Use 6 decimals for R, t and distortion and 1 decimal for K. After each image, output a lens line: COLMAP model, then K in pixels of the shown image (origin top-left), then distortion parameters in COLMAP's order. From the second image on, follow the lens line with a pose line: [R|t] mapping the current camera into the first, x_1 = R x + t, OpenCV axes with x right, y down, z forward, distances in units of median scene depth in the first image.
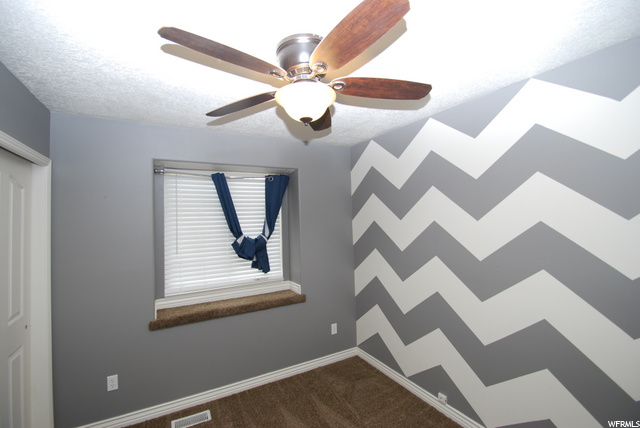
lens RADIAL K [[282.2, 0, 312.0], [0, 282.2, 211.3], [0, 0, 1]] dist [0.001381, -0.000293]
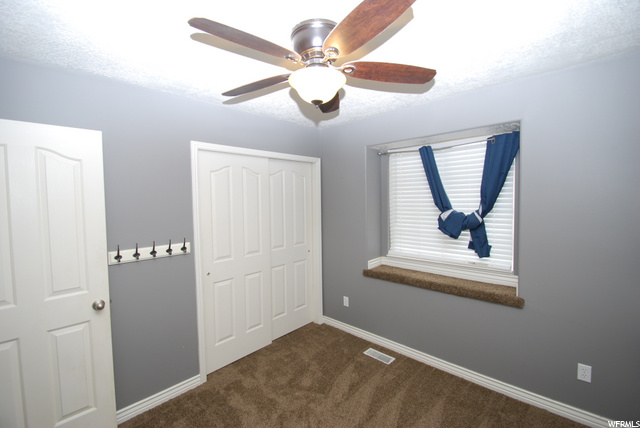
lens RADIAL K [[282.2, 0, 312.0], [0, 282.2, 211.3], [0, 0, 1]] dist [0.001381, -0.000293]
pose [[0.310797, 0.060670, -0.948538, 0.509470], [0.027450, 0.996972, 0.072762, 0.009864], [0.950080, -0.048651, 0.308190, 0.306924]]
